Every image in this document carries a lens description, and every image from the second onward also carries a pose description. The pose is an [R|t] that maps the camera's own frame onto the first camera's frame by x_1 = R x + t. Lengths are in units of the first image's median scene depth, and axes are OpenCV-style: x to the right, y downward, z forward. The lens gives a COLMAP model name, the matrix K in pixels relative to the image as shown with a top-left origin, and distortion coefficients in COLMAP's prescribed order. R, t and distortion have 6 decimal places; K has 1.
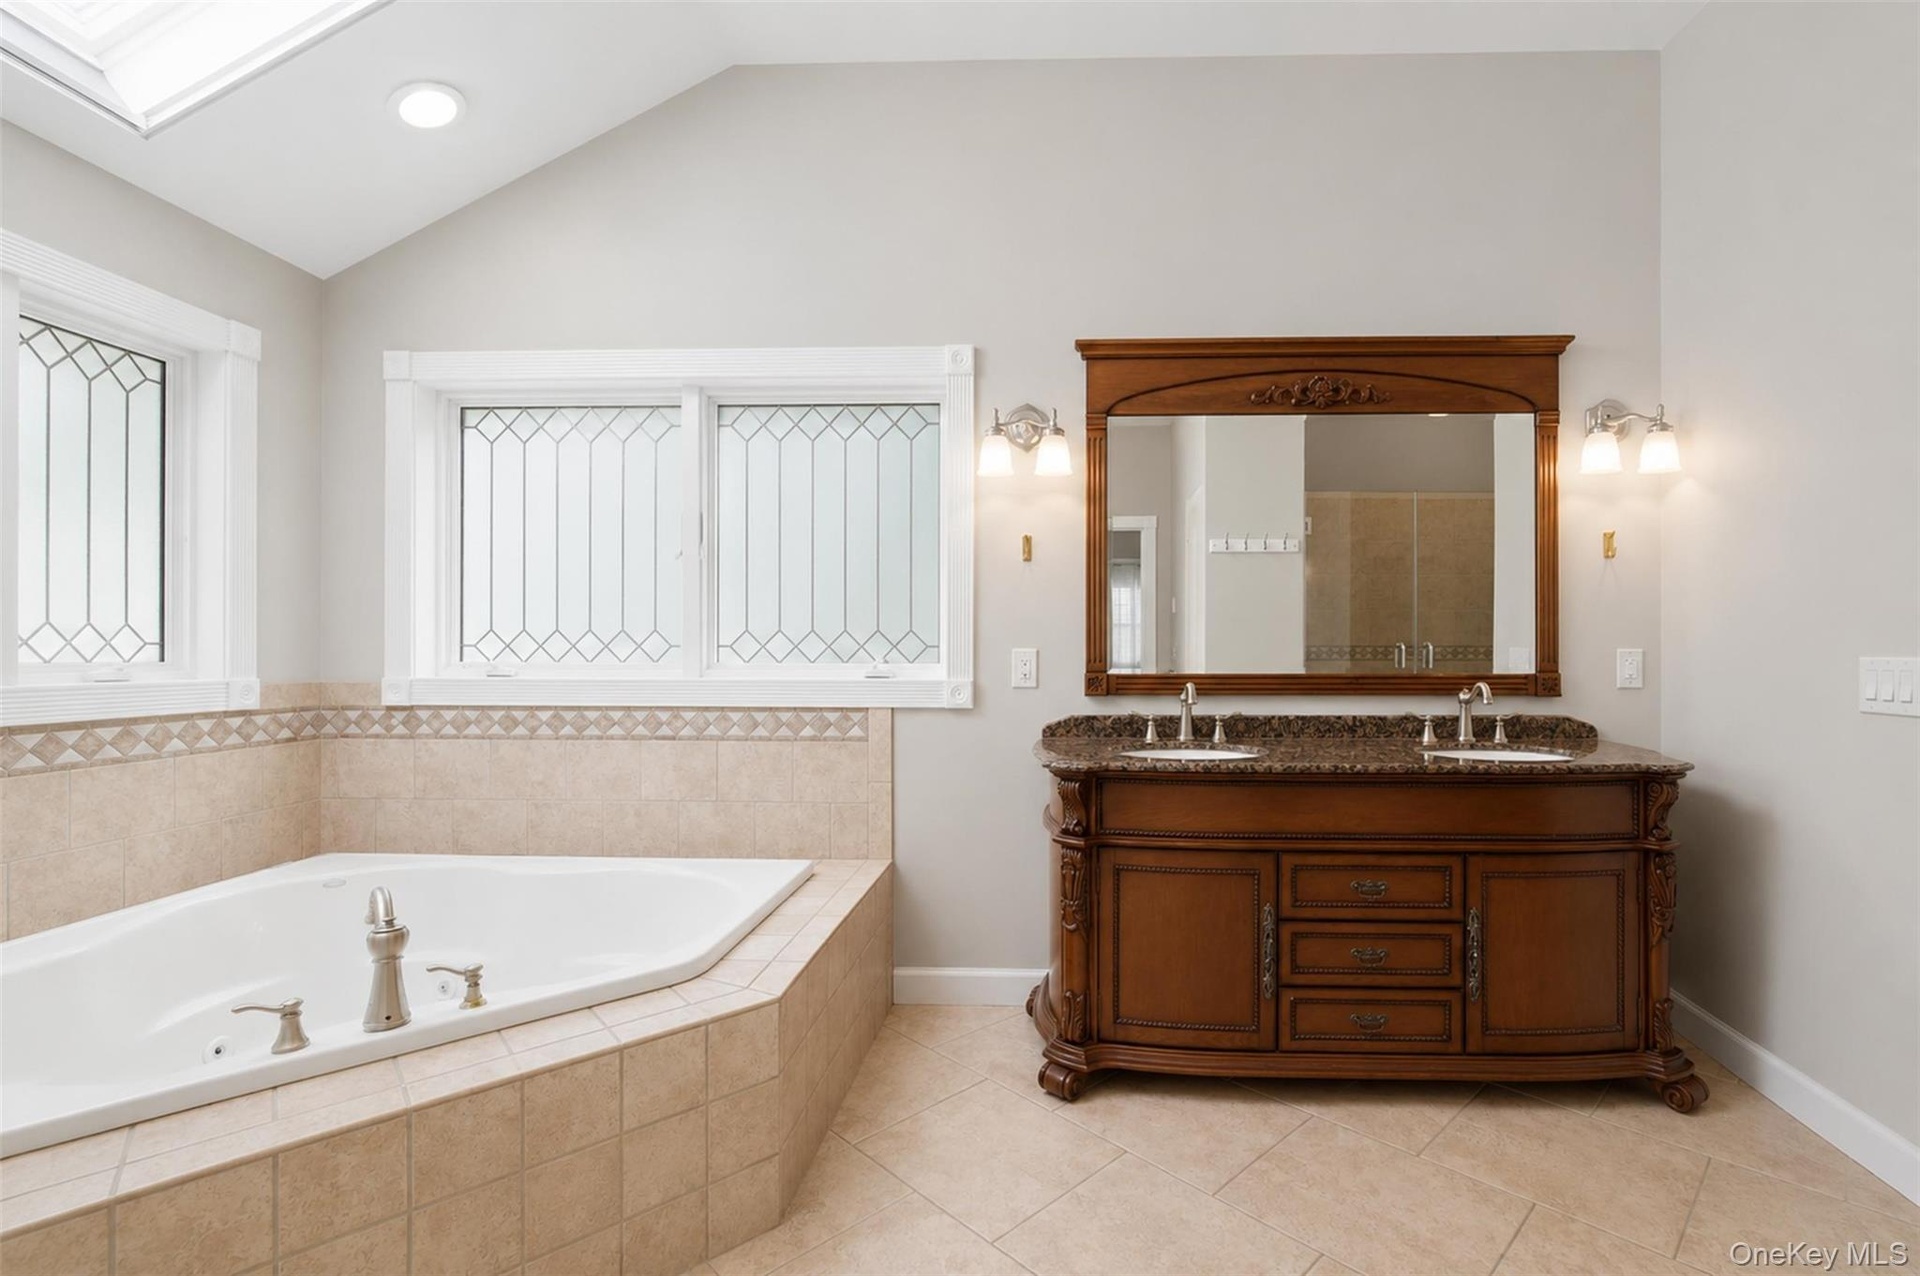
lens RADIAL K [[853.1, 0, 960.0], [0, 853.1, 638.0], [0, 0, 1]] dist [0.024061, 0.000106]
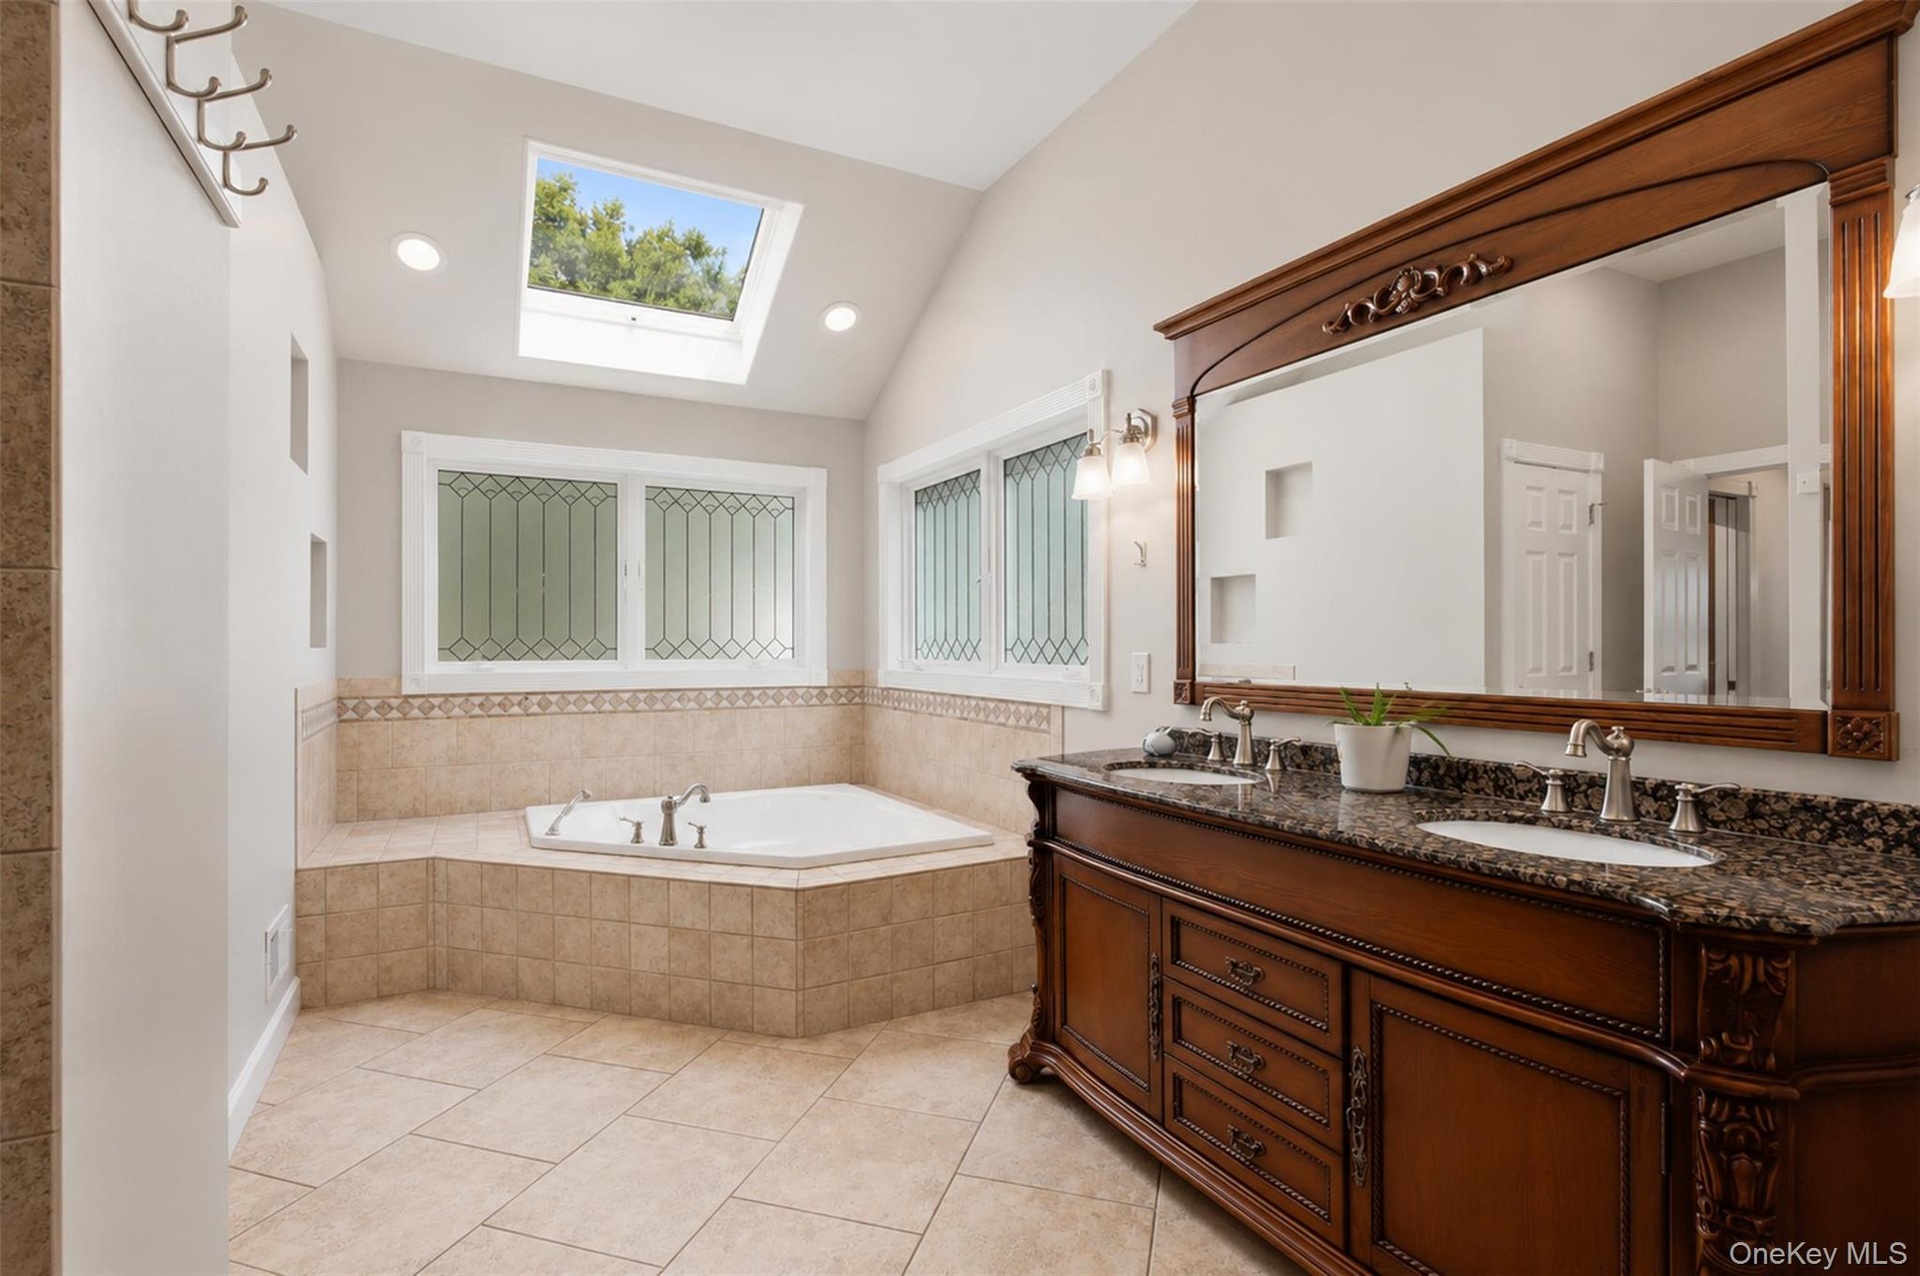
lens RADIAL K [[860.1, 0, 960.0], [0, 860.1, 638.0], [0, 0, 1]] dist [0.001116, 0.000527]
pose [[0.529773, -0.008130, -0.848100, 0.822640], [0.017256, 0.999850, 0.001194, -0.011484], [0.847964, -0.015267, 0.529834, 0.314507]]
